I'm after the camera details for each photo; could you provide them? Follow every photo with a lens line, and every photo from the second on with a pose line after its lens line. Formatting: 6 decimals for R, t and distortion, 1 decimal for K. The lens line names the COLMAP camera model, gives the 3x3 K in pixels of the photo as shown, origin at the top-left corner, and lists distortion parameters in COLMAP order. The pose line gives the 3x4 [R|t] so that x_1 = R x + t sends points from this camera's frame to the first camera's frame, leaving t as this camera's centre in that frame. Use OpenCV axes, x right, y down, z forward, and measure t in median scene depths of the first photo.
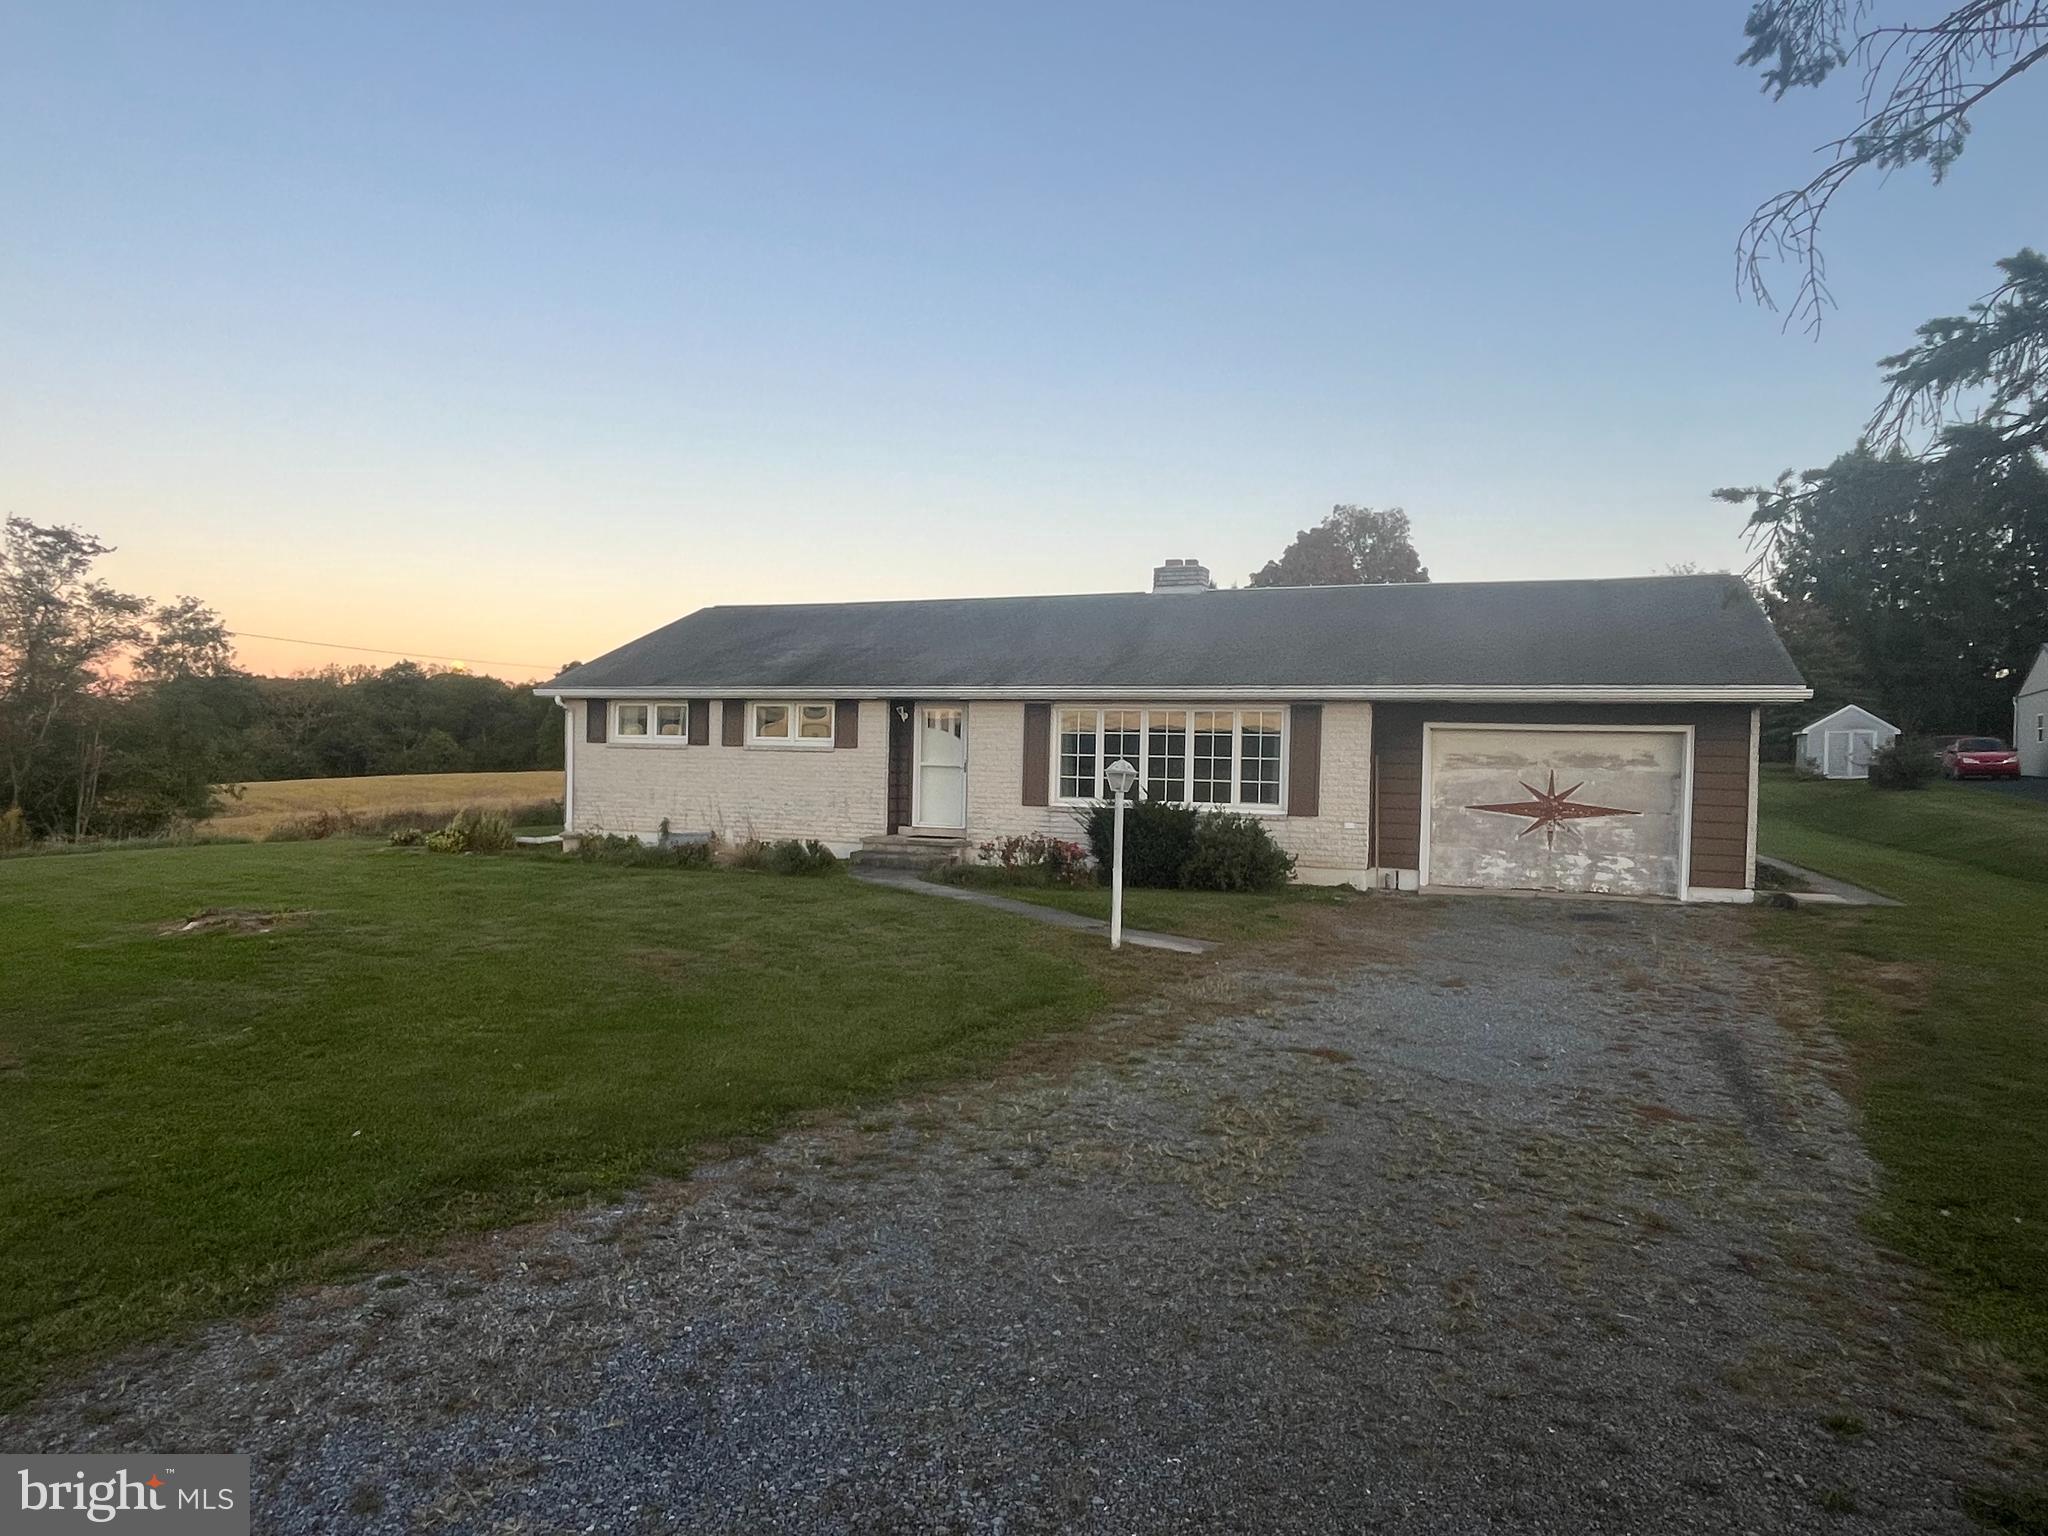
lens RADIAL K [[1191.1, 0, 1020.4], [0, 1191.1, 758.6], [0, 0, 1]] dist [-0.007048, -0.001718]
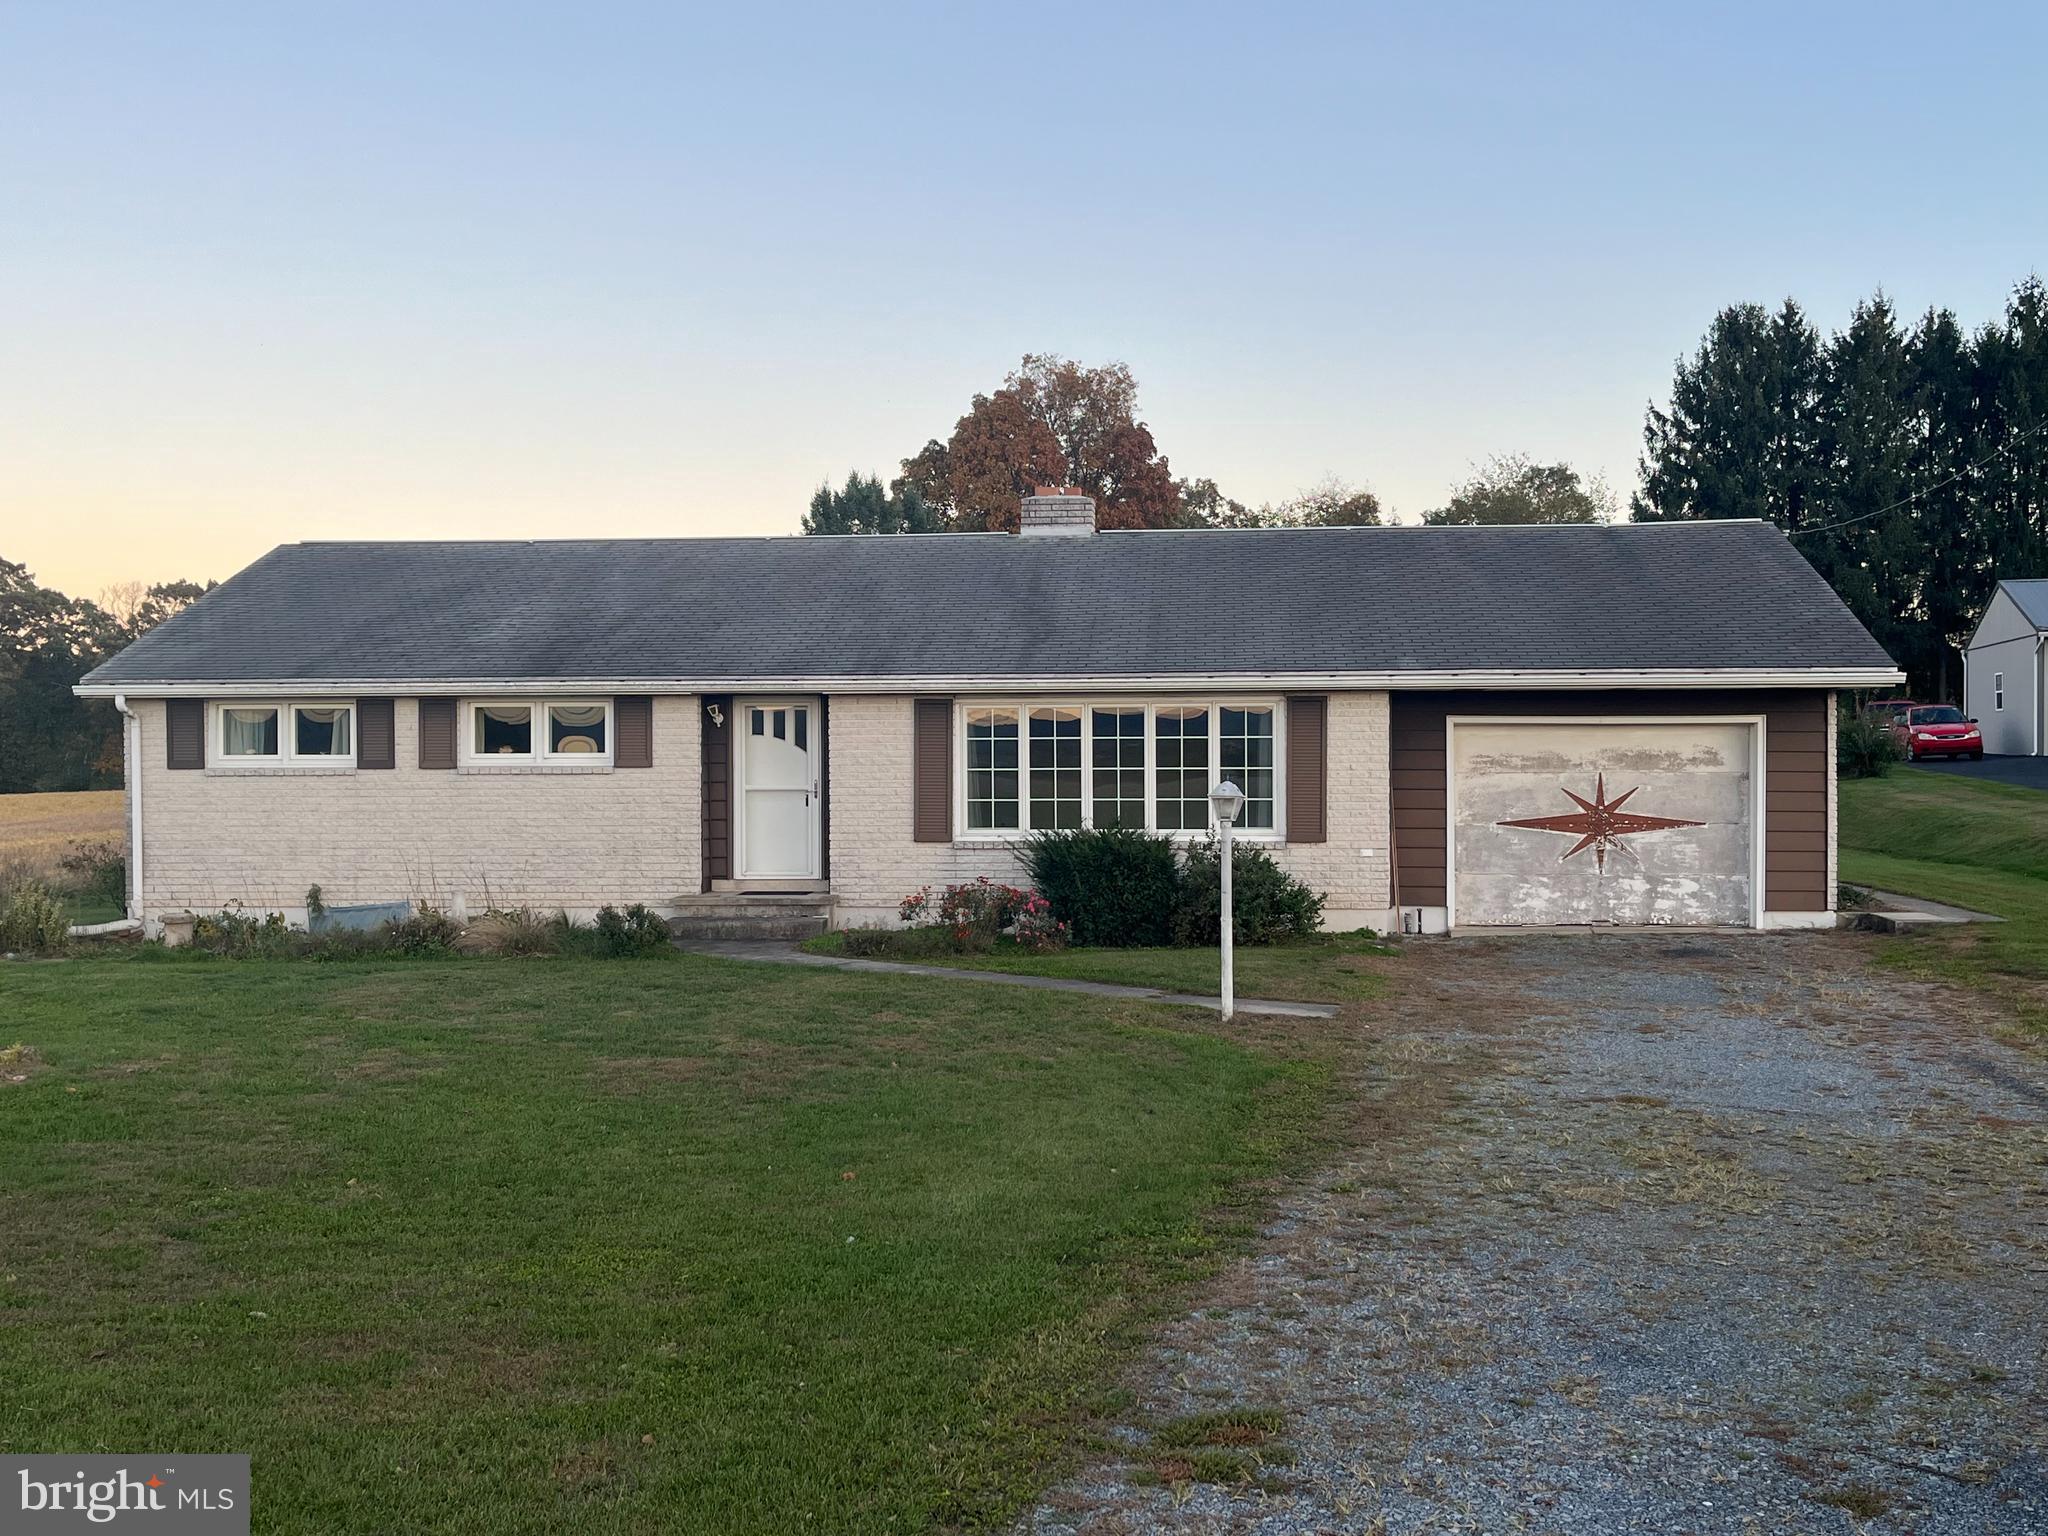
lens RADIAL K [[1982.2, 0, 1031.9], [0, 1982.2, 704.5], [0, 0, 1]] dist [0.035180, 0.000000]
pose [[0.958614, -0.018619, 0.284100, -0.264080], [0.025448, 0.999469, -0.020364, -0.016811], [-0.283570, 0.026751, 0.958578, -0.152213]]
